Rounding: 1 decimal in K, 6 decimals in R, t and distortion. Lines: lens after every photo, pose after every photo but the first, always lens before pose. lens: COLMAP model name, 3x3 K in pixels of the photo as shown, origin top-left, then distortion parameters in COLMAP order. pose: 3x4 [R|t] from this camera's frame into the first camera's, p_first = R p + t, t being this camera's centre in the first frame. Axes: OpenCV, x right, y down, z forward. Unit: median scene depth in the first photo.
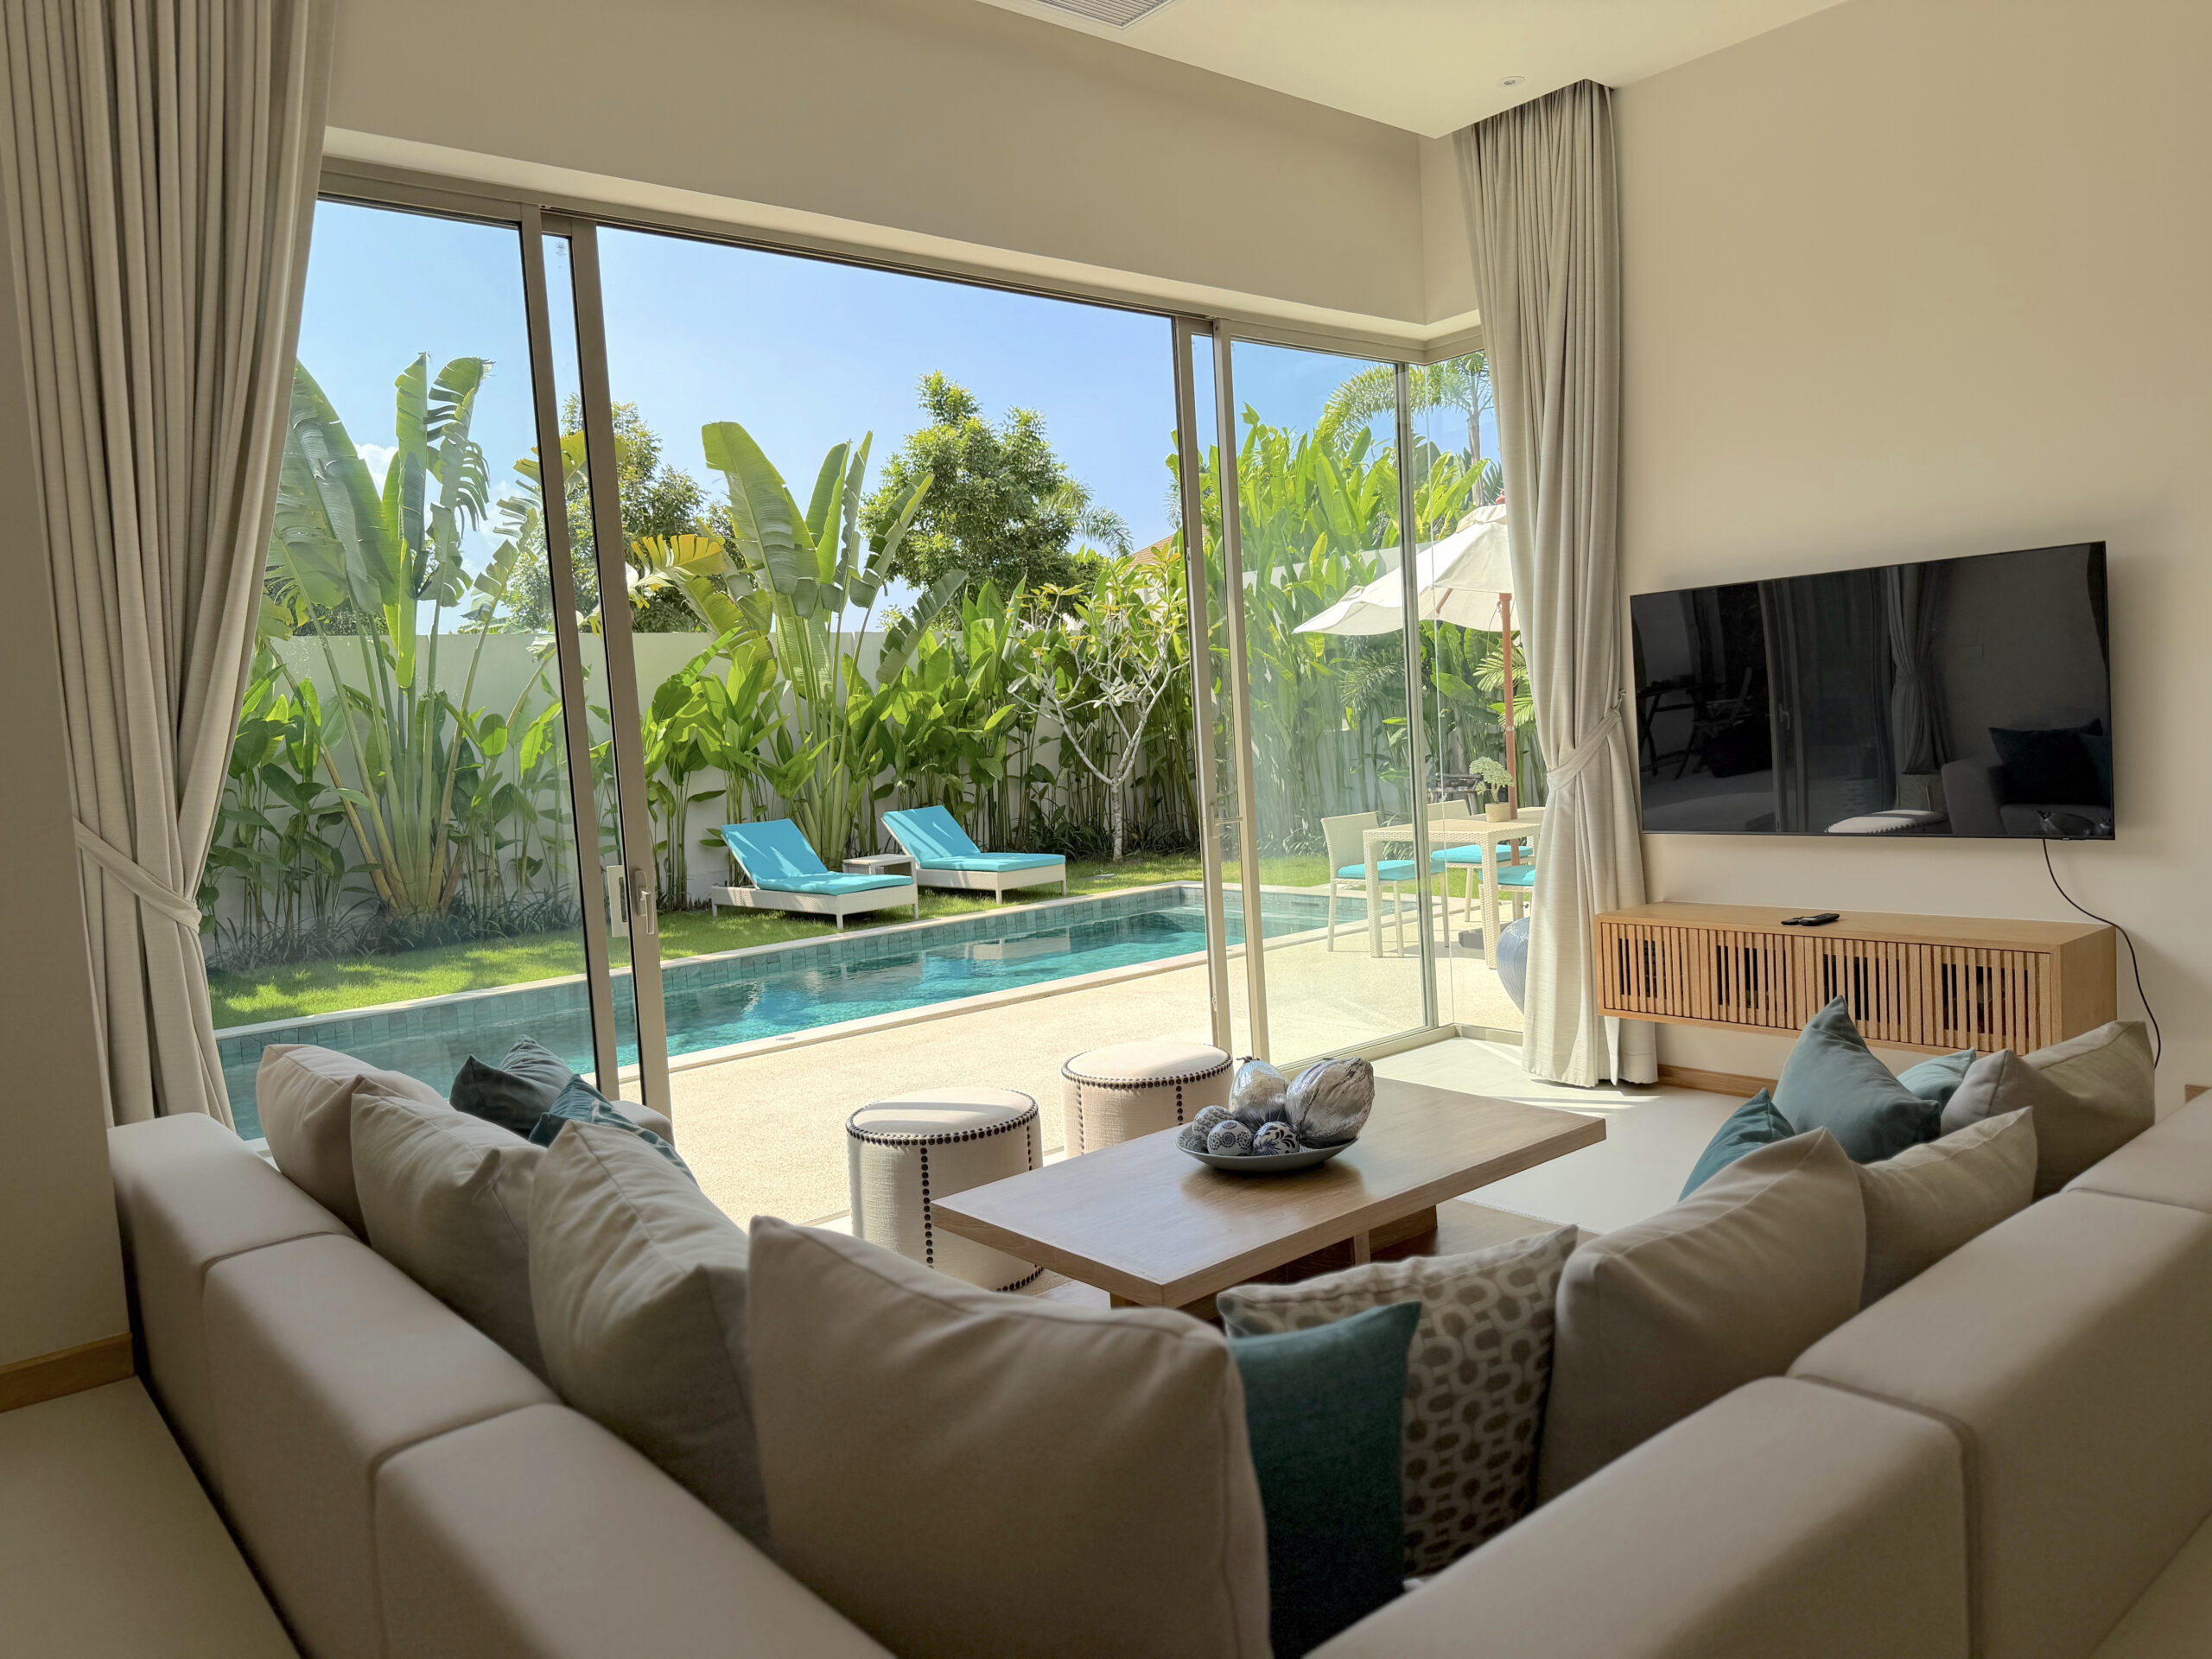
lens RADIAL K [[1558.4, 0, 1127.5], [0, 1558.4, 821.7], [0, 0, 1]] dist [0.026134, -0.036919]
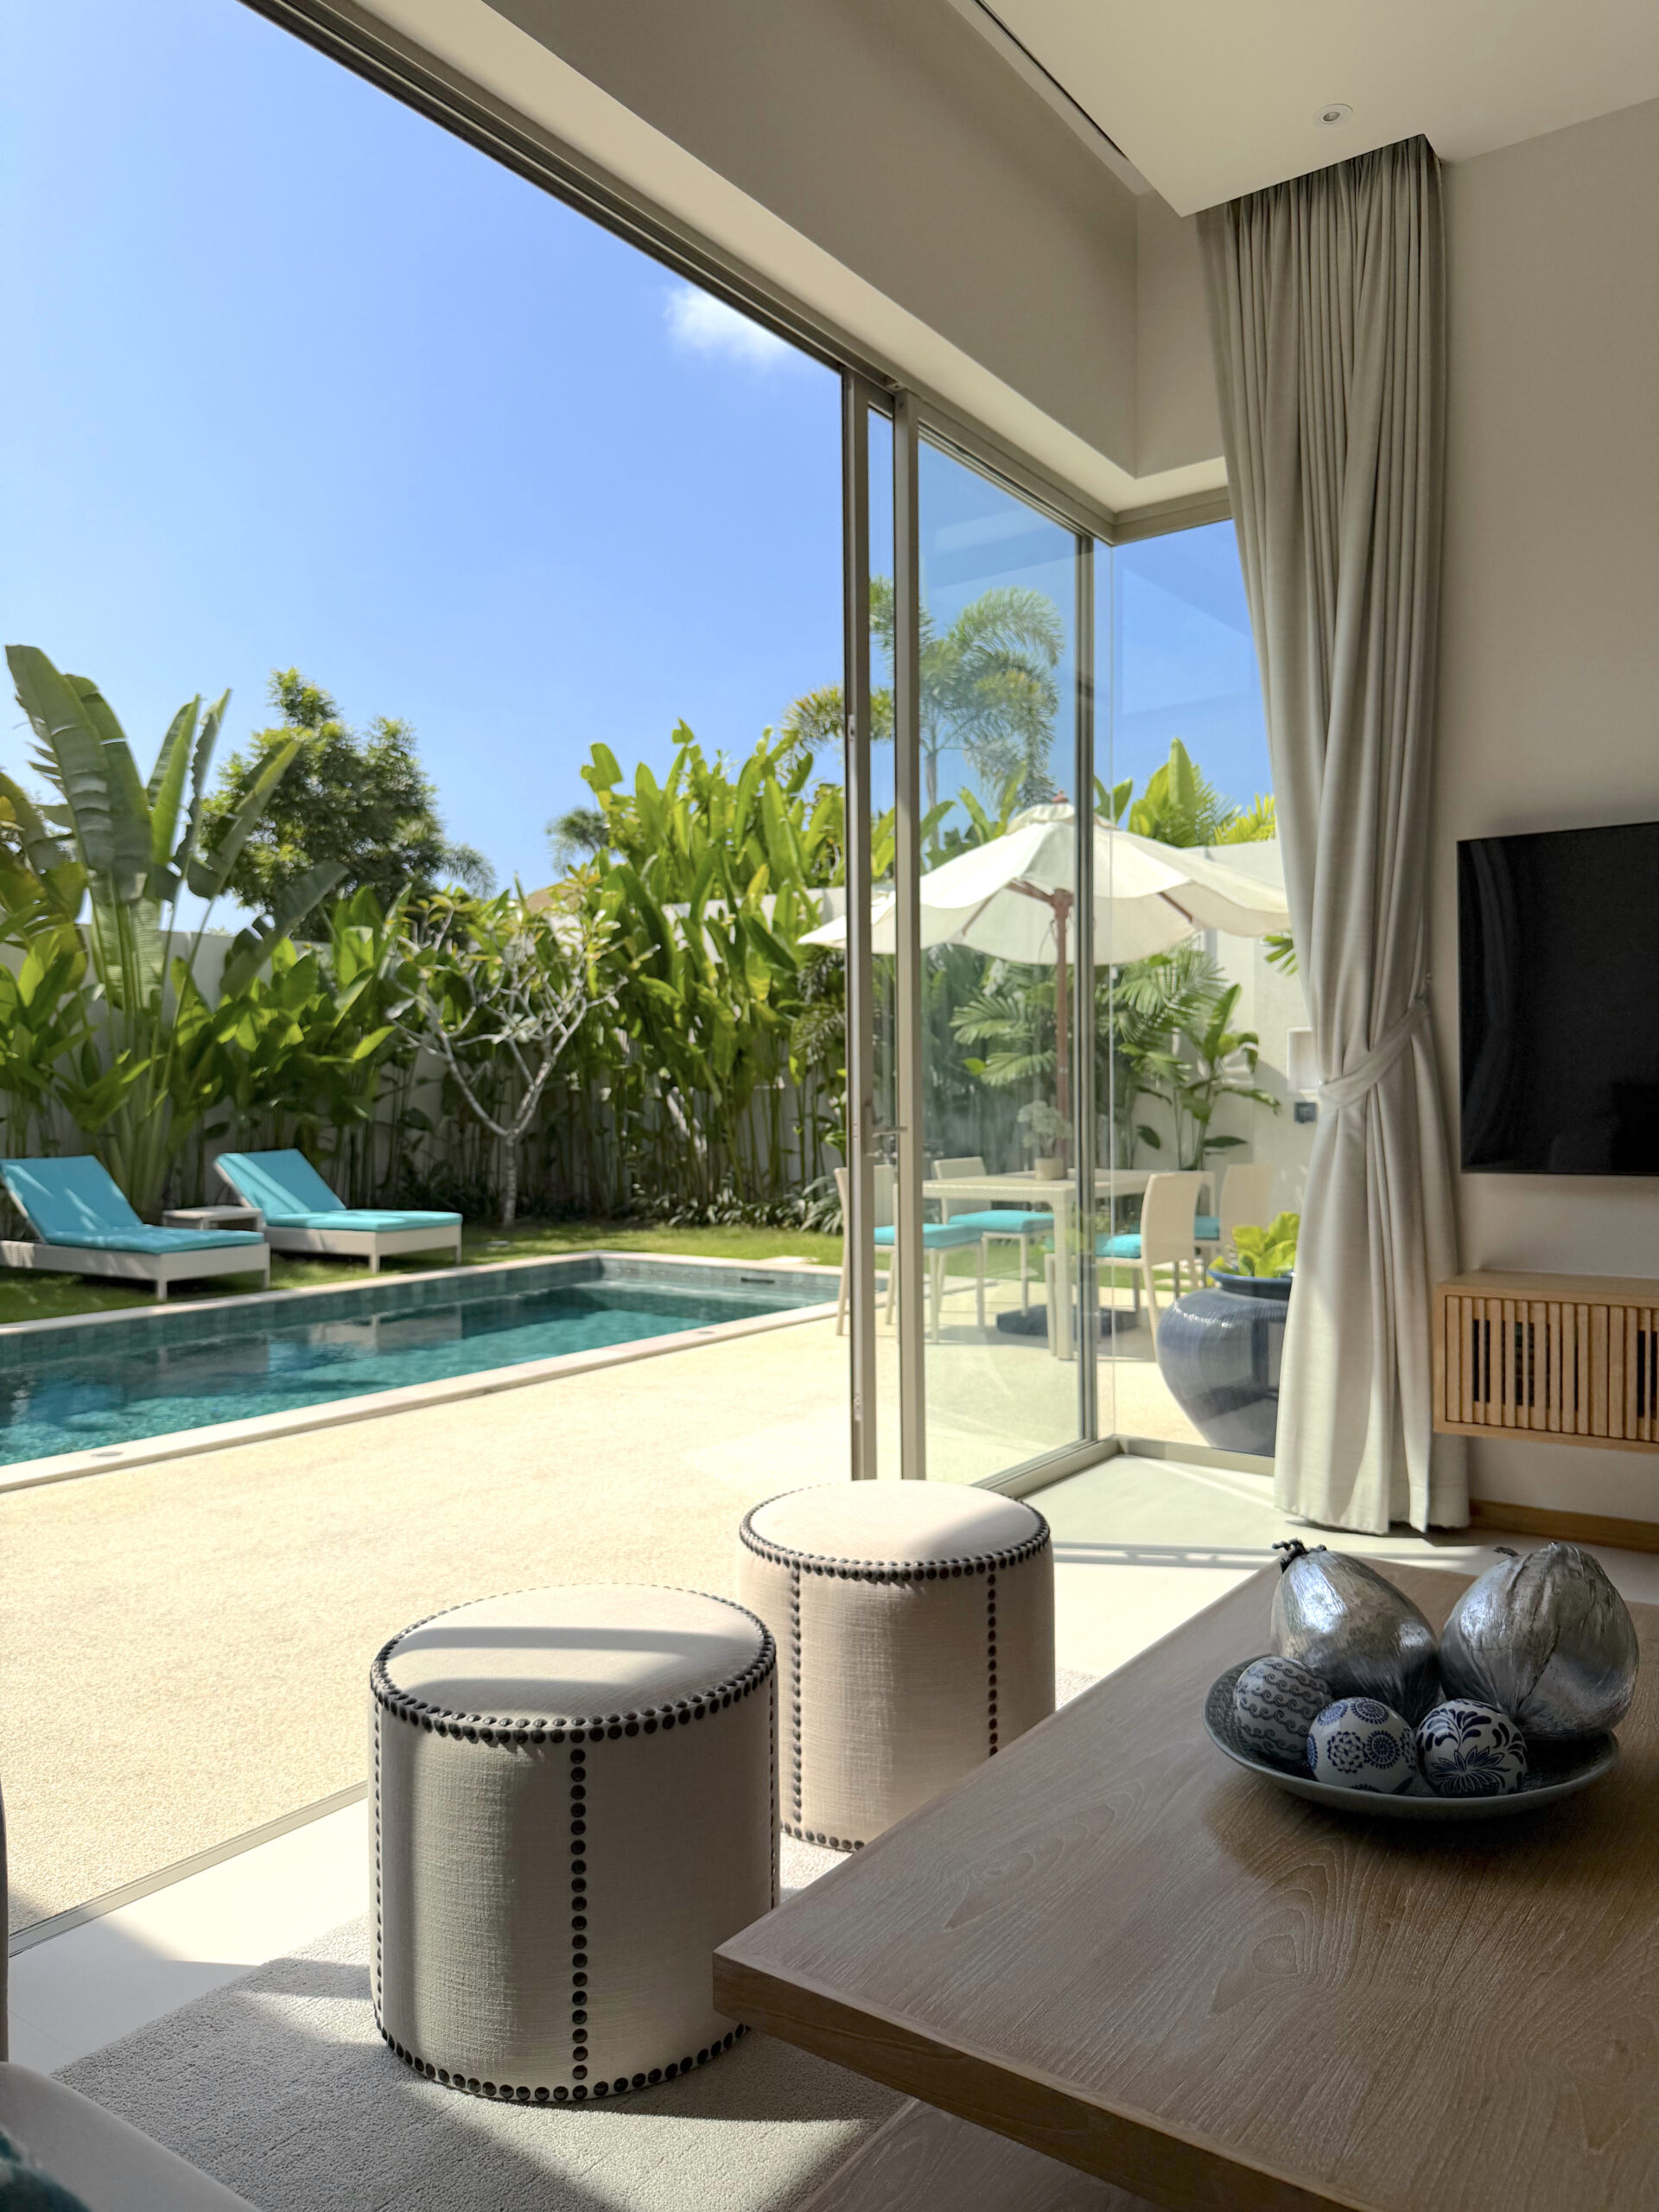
lens RADIAL K [[1558.4, 0, 826.4], [0, 1558.4, 1109.5], [0, 0, 1]] dist [0.026134, -0.036919]
pose [[0.968980, 0.050616, 0.241900, -0.051617], [-0.034798, 0.996994, -0.069225, 0.015631], [-0.244677, 0.058660, 0.967829, 0.154355]]
